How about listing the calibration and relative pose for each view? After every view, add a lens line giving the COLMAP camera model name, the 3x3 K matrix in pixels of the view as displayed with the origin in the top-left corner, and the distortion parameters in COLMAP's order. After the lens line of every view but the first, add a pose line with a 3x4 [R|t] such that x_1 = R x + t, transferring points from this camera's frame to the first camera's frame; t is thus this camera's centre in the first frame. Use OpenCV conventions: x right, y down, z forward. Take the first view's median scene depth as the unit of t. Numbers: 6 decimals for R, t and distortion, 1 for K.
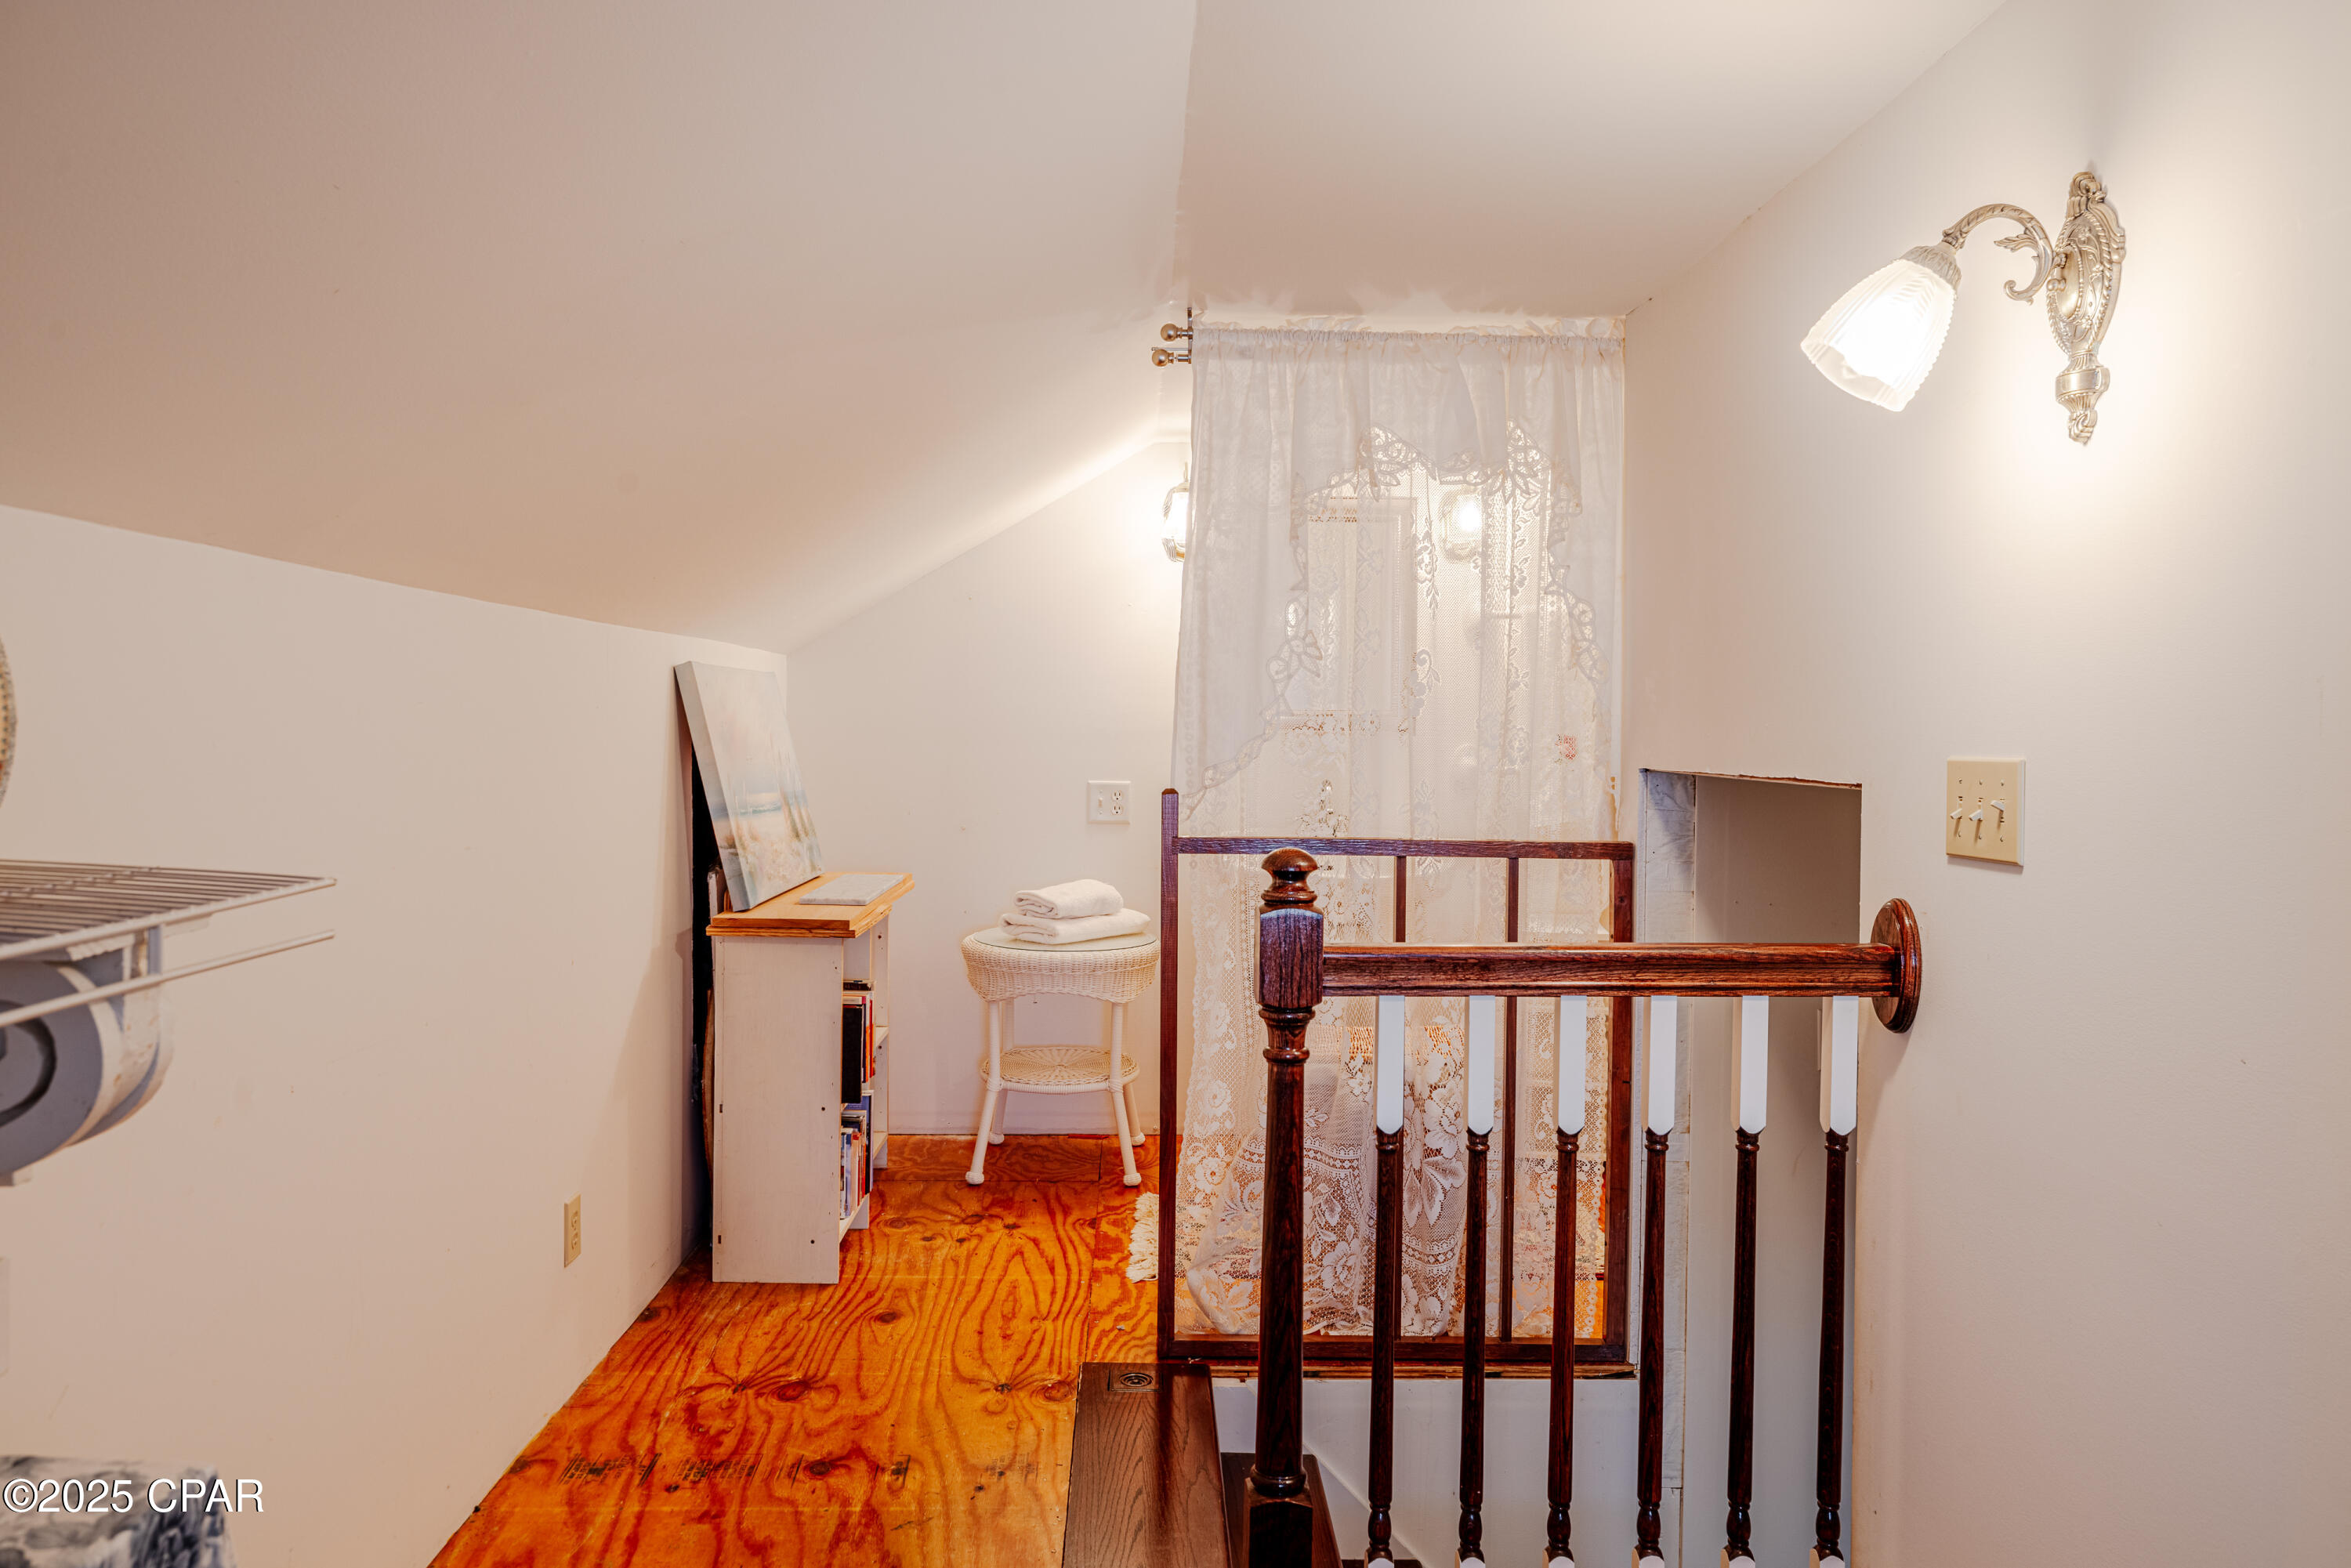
lens RADIAL K [[1747.3, 0, 1175.5], [0, 1747.3, 784.0], [0, 0, 1]] dist [0.003847, -0.000096]
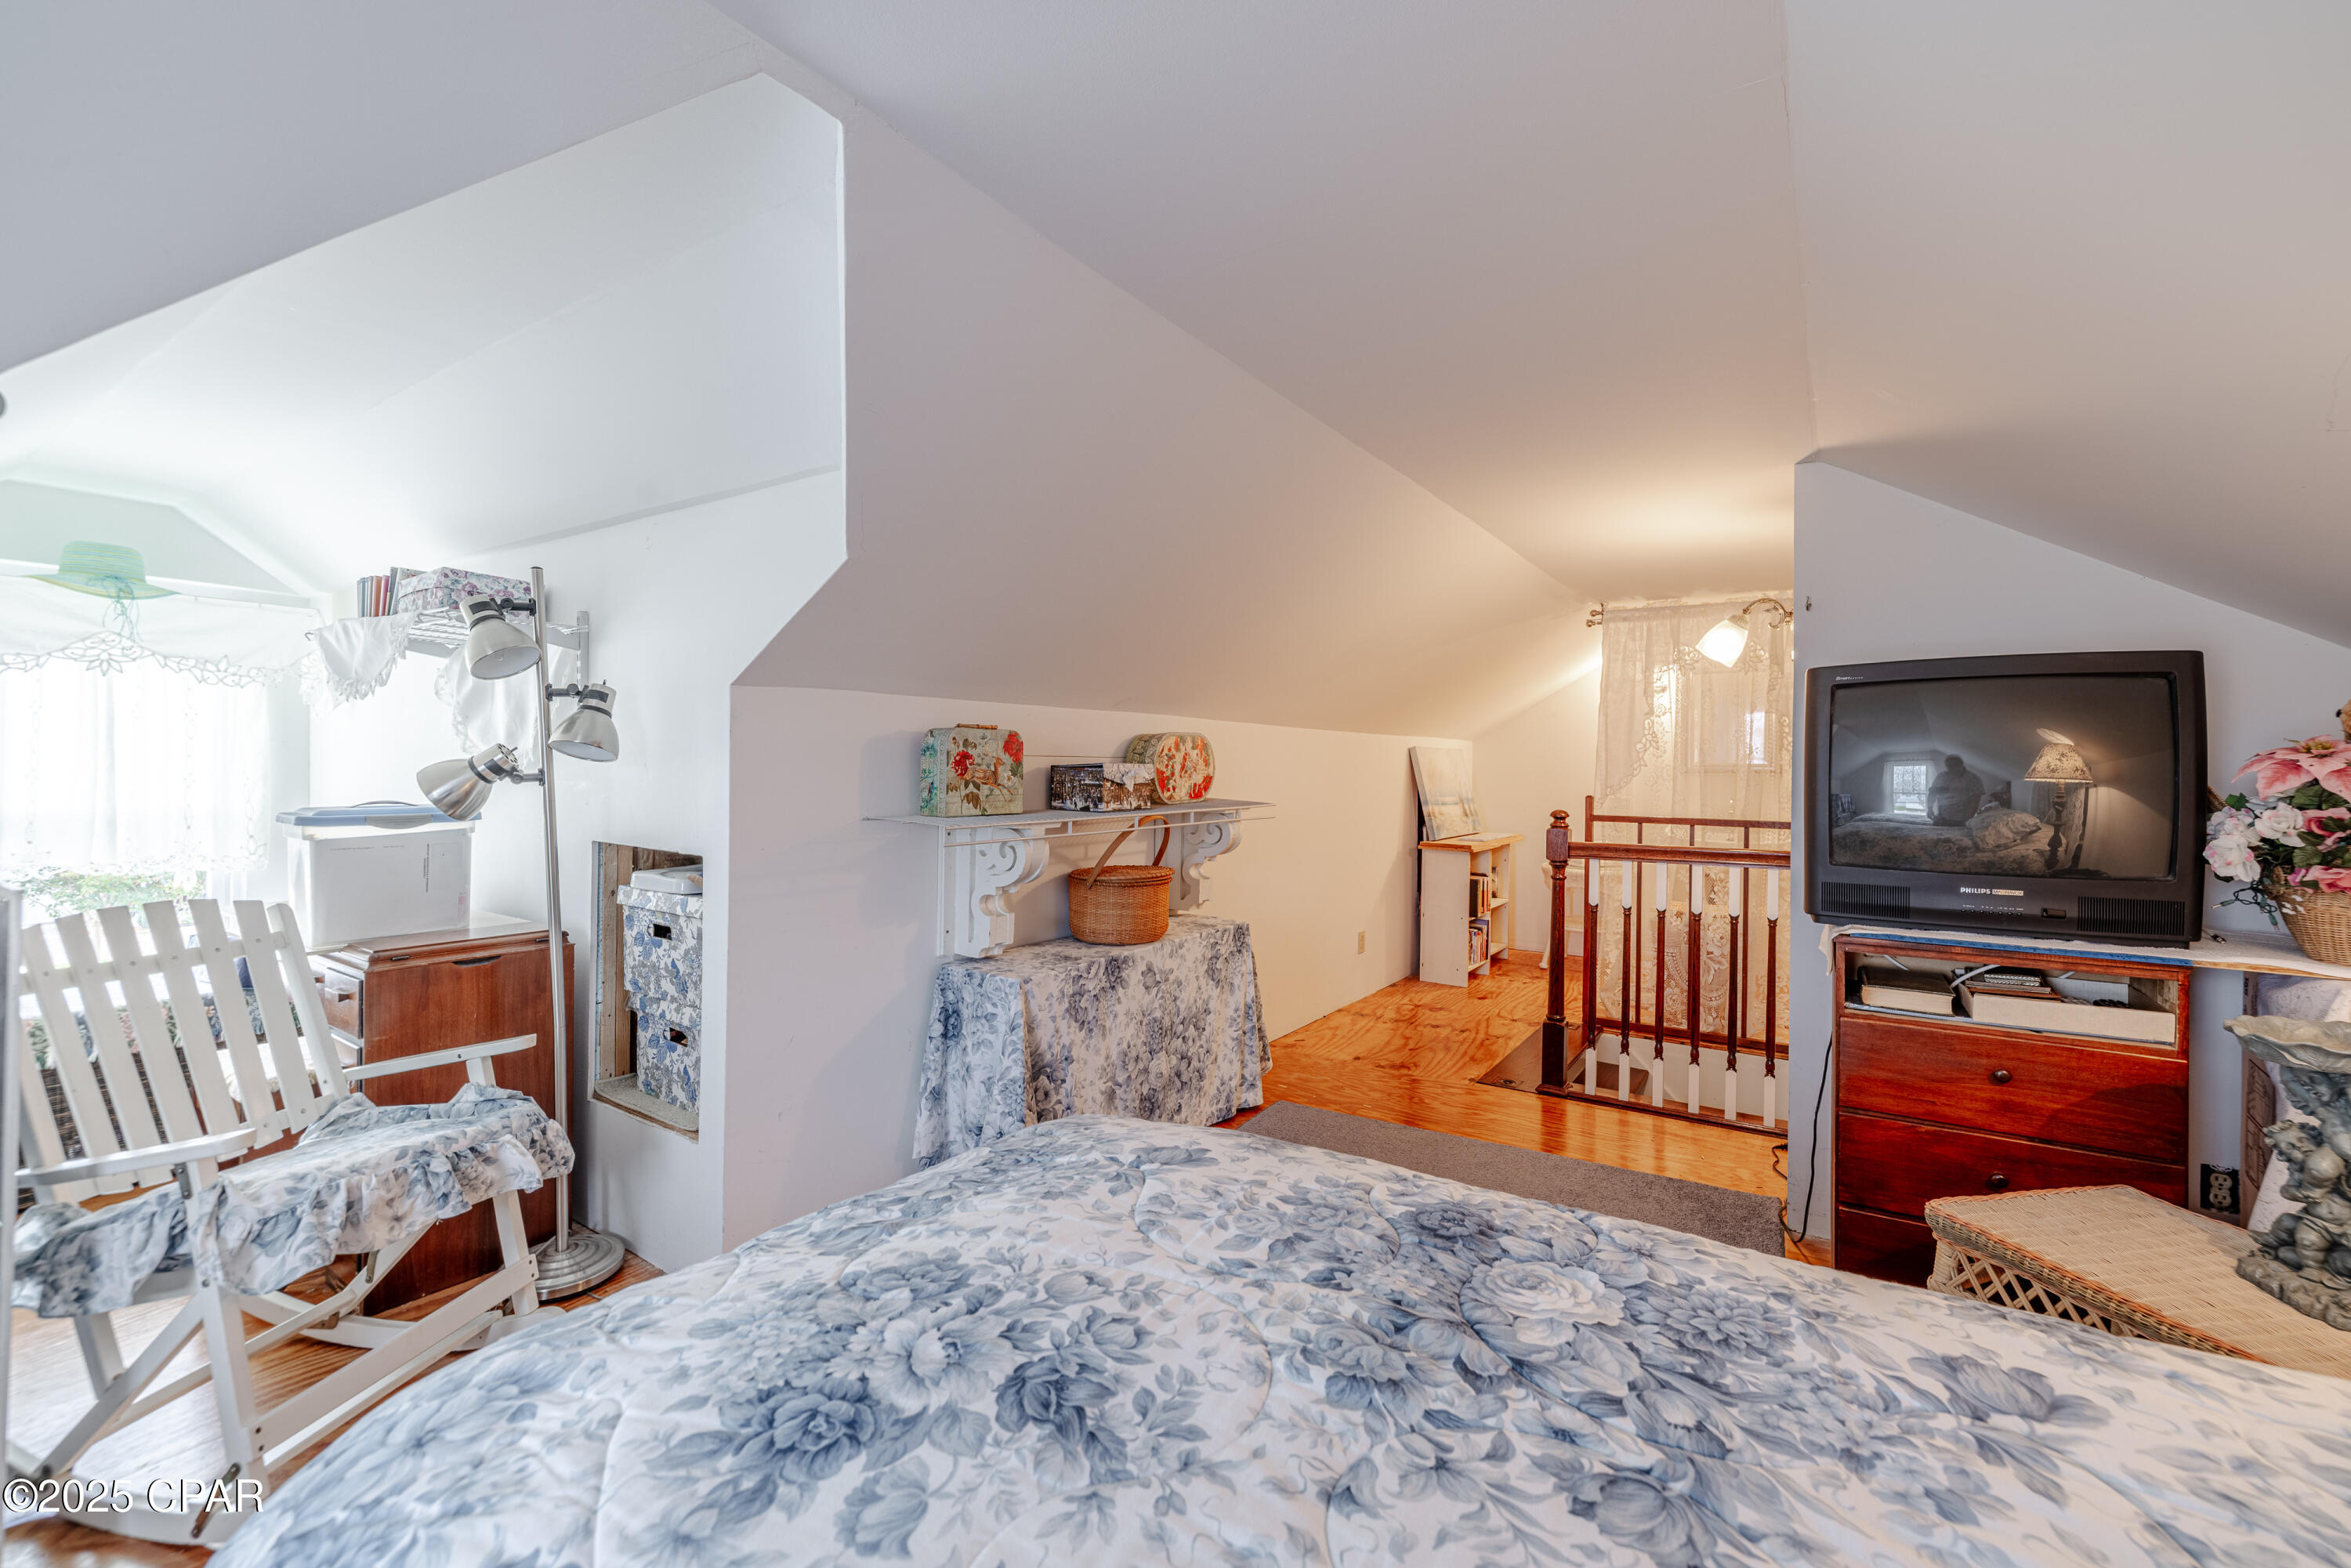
lens RADIAL K [[983.5, 0, 1171.6], [0, 983.5, 771.5], [0, 0, 1]] dist [0.001871, -0.000296]
pose [[0.825522, 0.000247, -0.564371, 0.293474], [-0.019353, 0.999424, -0.027871, 0.019280], [0.564039, 0.033931, 0.825051, -0.498246]]
